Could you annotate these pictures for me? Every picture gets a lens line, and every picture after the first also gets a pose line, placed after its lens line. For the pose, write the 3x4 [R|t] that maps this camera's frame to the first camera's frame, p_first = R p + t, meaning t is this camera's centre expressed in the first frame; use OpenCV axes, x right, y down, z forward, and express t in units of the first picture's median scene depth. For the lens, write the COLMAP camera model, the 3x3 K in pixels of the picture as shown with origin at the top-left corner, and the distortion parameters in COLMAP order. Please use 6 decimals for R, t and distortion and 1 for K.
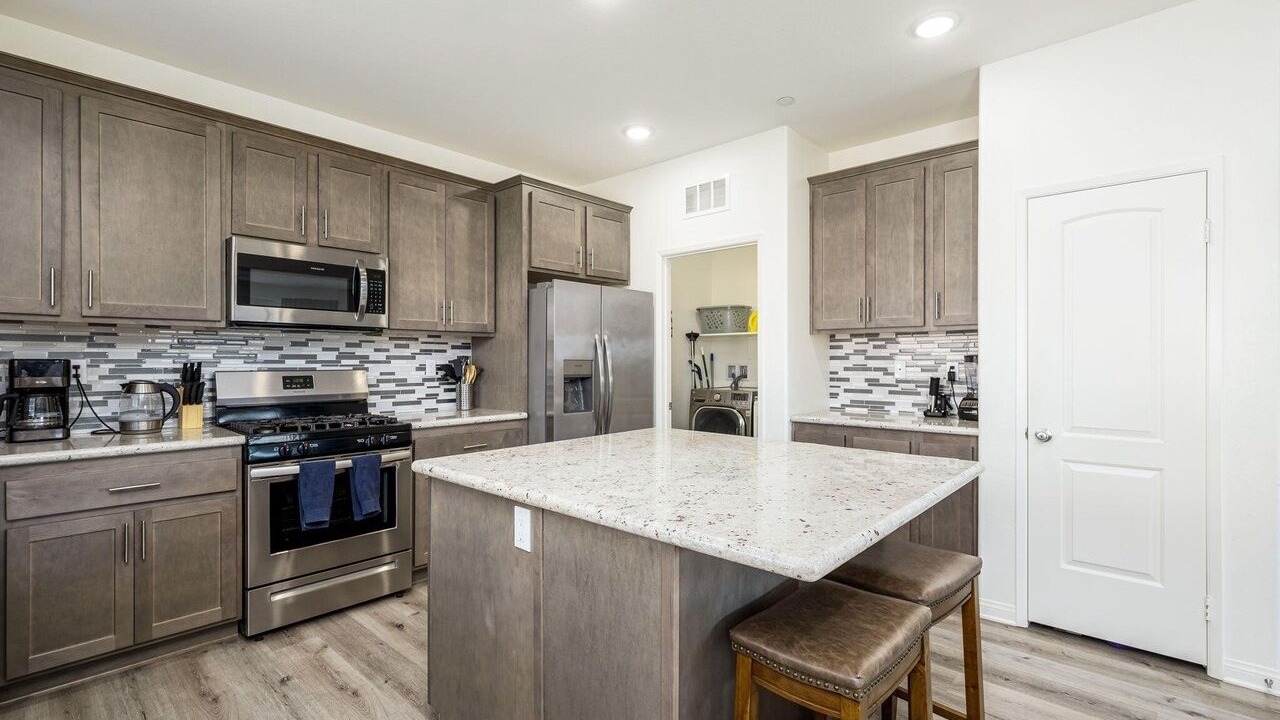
lens RADIAL K [[575.6, 0, 640.9], [0, 575.6, 358.1], [0, 0, 1]] dist [0.000717, 0.000220]
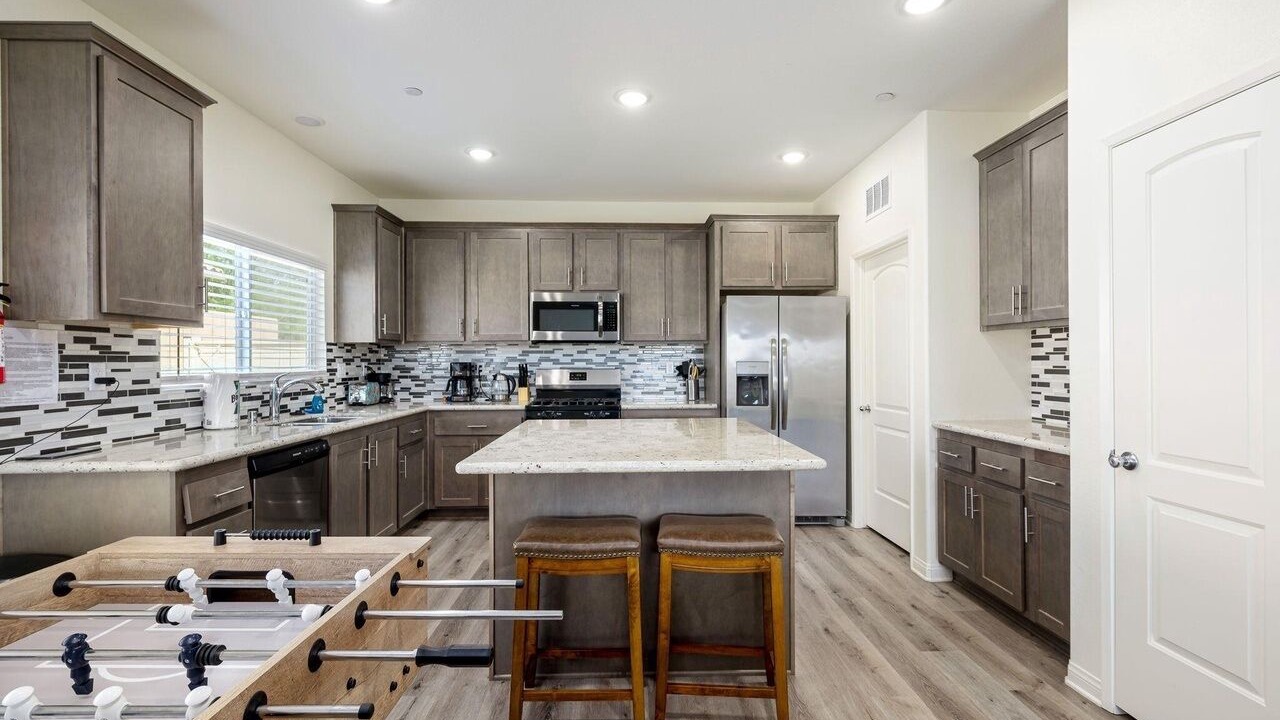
lens RADIAL K [[575.6, 0, 639.1], [0, 575.6, 357.0], [0, 0, 1]] dist [0.000717, 0.000220]
pose [[0.689516, -0.008885, -0.724216, 0.605862], [0.006506, 0.999960, -0.006074, -0.000577], [0.724241, -0.000523, 0.689547, 0.019733]]
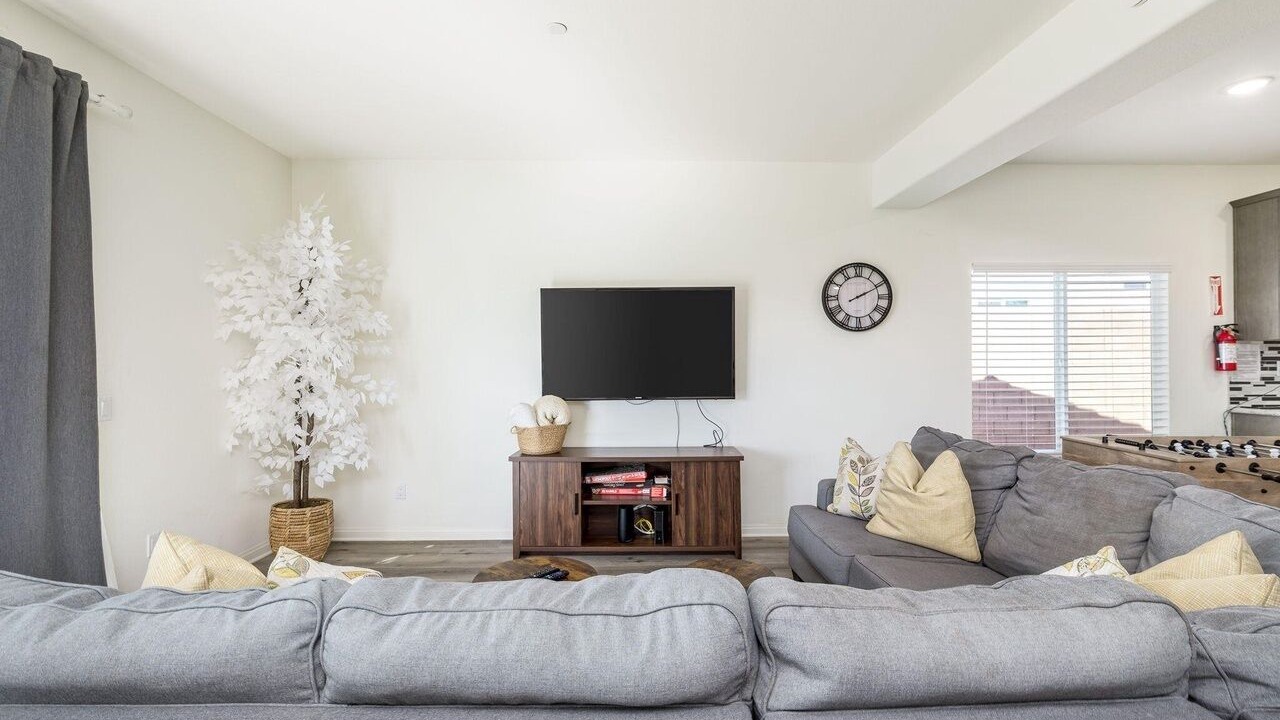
lens RADIAL K [[575.6, 0, 635.1], [0, 575.6, 361.9], [0, 0, 1]] dist [0.000717, 0.000220]
pose [[-0.729292, 0.000441, -0.684203, 1.505268], [0.001848, 0.999997, -0.001325, -0.000952], [0.684200, -0.002231, -0.729291, -0.021370]]
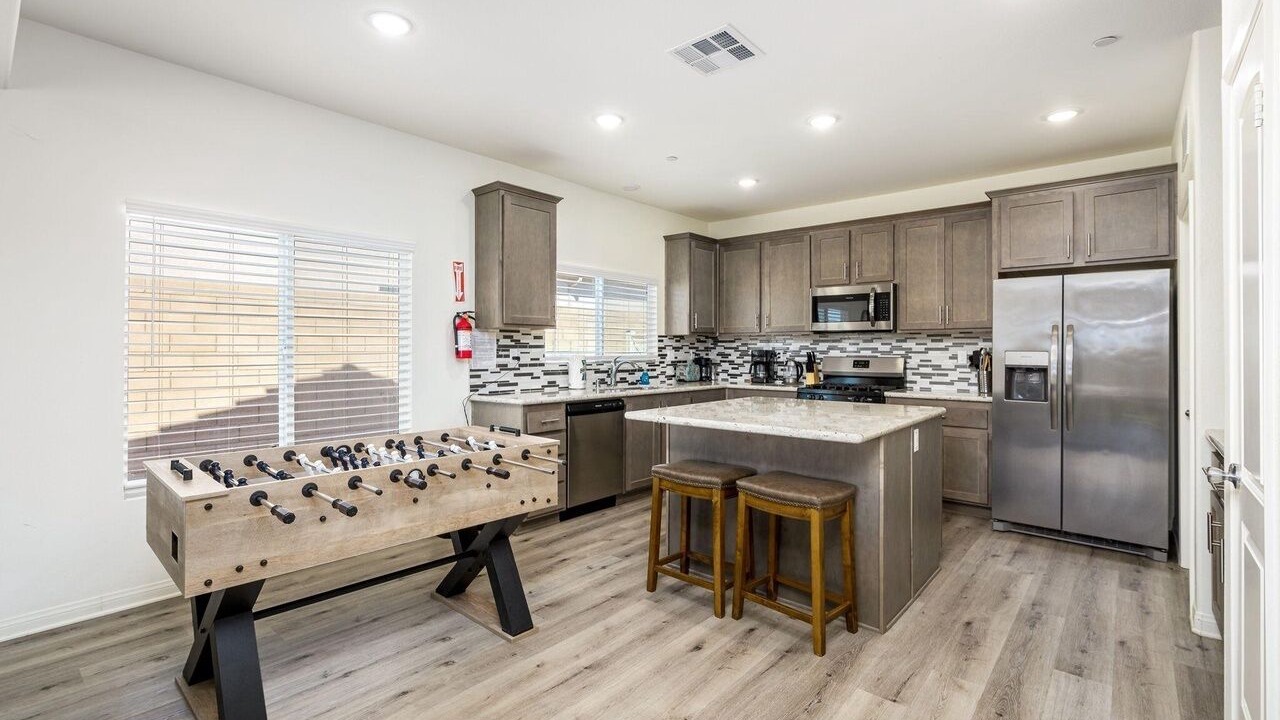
lens RADIAL K [[575.6, 0, 629.3], [0, 575.6, 342.0], [0, 0, 1]] dist [0.000717, 0.000220]
pose [[0.007158, -0.014233, -0.999873, 0.973407], [0.000184, 0.999899, -0.014232, 0.001348], [0.999974, -0.000082, 0.007160, 0.274550]]
